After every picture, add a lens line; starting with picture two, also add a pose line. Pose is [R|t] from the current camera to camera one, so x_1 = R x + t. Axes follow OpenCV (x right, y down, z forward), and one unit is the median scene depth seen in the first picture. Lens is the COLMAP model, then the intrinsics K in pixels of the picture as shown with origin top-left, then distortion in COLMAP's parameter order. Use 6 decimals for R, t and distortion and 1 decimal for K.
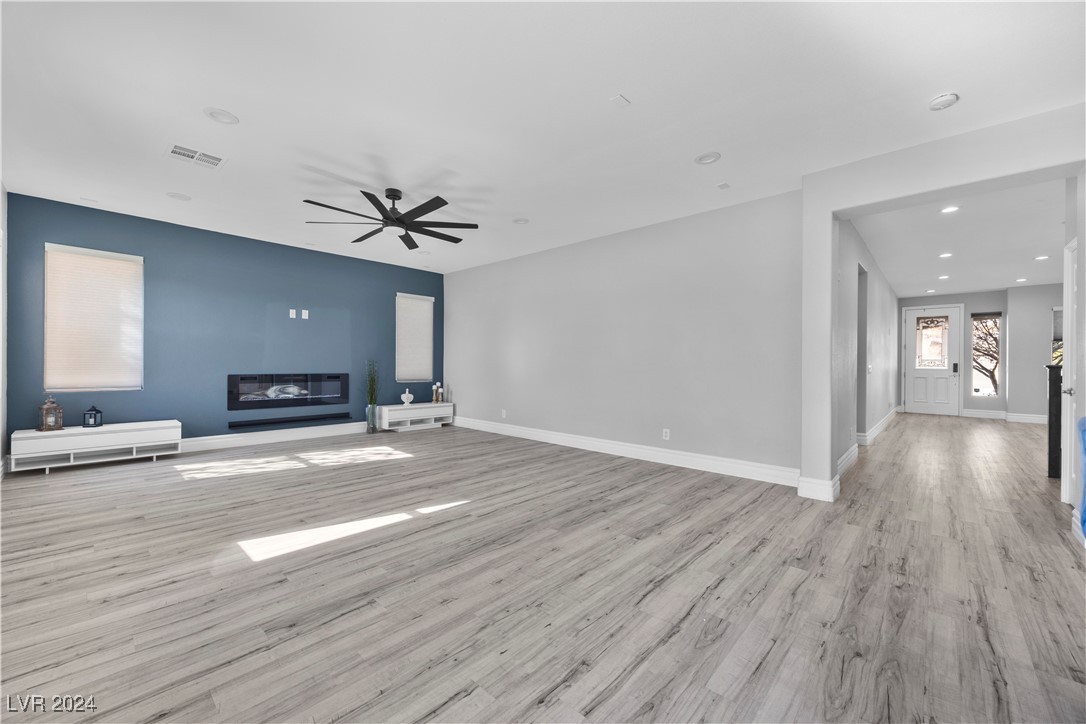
lens RADIAL K [[425.8, 0, 543.0], [0, 425.8, 362.0], [0, 0, 1]] dist [0.001975, -0.000054]
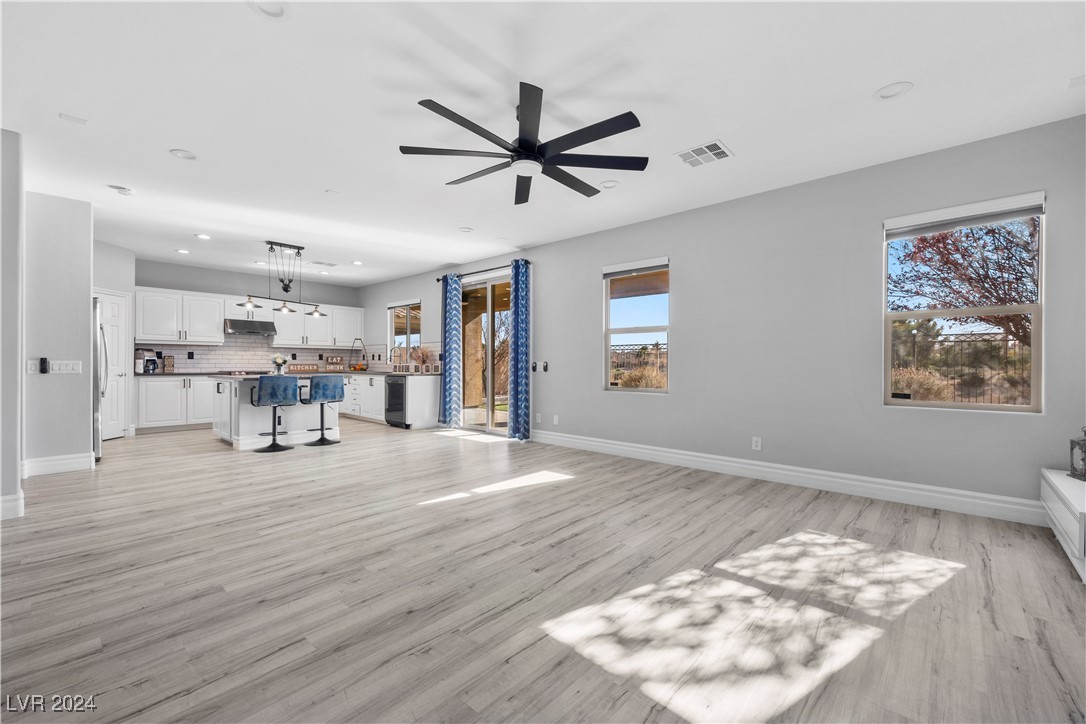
lens RADIAL K [[450.6, 0, 543.0], [0, 450.6, 362.0], [0, 0, 1]] dist [0.000839, 0.000020]
pose [[-0.999891, -0.009805, -0.011057, -0.346556], [-0.009708, 0.999914, -0.008791, 0.006540], [0.011143, -0.008682, -0.999900, 1.611938]]
